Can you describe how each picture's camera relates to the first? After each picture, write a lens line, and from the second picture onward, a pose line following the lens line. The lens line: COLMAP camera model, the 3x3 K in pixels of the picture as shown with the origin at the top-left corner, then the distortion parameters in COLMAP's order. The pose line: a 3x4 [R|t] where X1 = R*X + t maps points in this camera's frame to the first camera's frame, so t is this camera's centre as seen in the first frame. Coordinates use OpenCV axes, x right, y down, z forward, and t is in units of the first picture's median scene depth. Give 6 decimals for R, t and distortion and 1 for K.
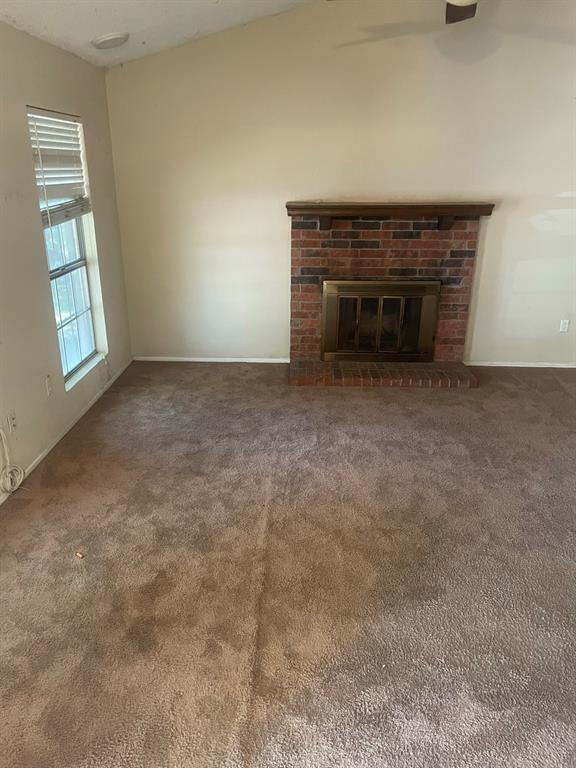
lens RADIAL K [[583.7, 0, 289.6], [0, 583.7, 380.3], [0, 0, 1]] dist [0.076043, -0.096393]
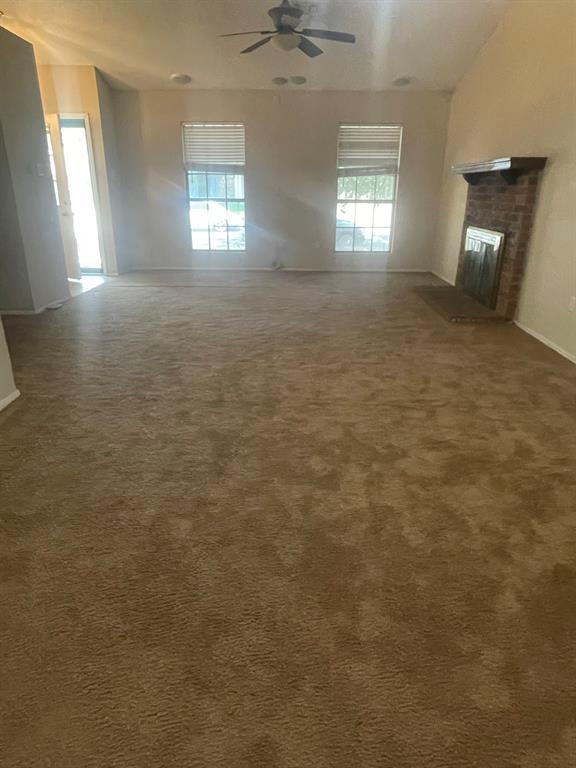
lens RADIAL K [[484.2, 0, 289.7], [0, 484.2, 382.4], [0, 0, 1]] dist [0.004757, -0.006689]
pose [[0.001234, 0.366315, -0.930490, 1.210230], [-0.339814, 0.875274, 0.344126, -0.100958], [0.940492, 0.315768, 0.125559, 0.600269]]
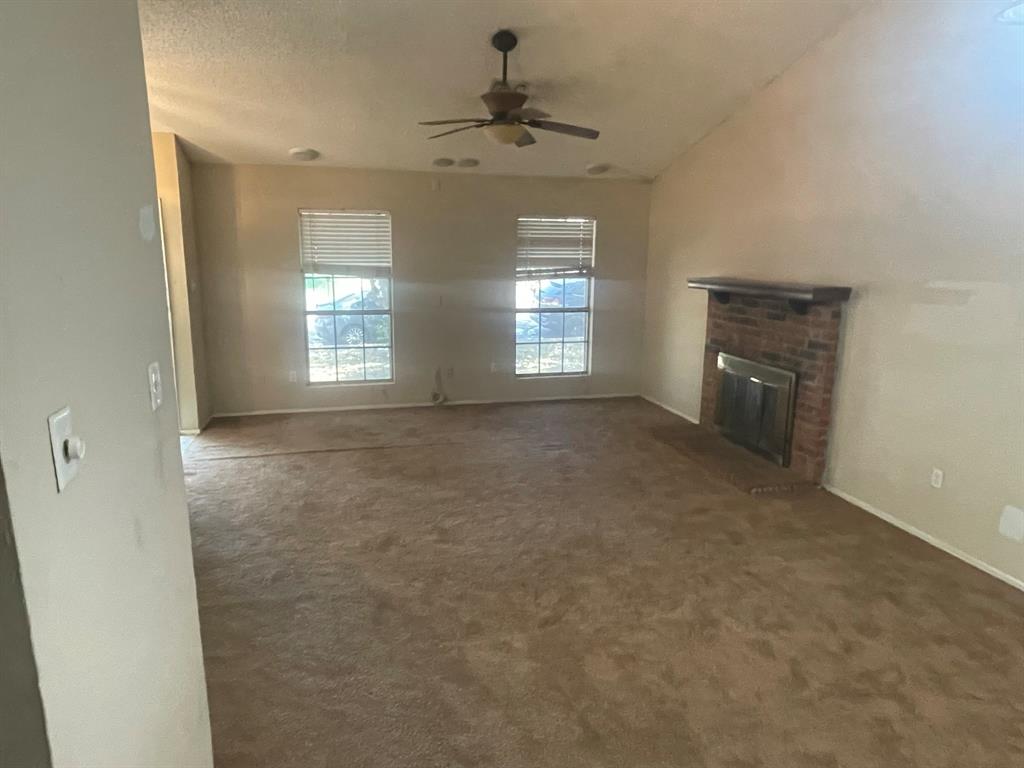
lens RADIAL K [[645.6, 0, 511.6], [0, 645.6, 386.2], [0, 0, 1]] dist [0.004757, -0.006689]
pose [[0.263731, 0.197321, -0.944198, 1.045160], [-0.331003, 0.937930, 0.103556, -0.112592], [0.906026, 0.285221, 0.312675, 0.340248]]
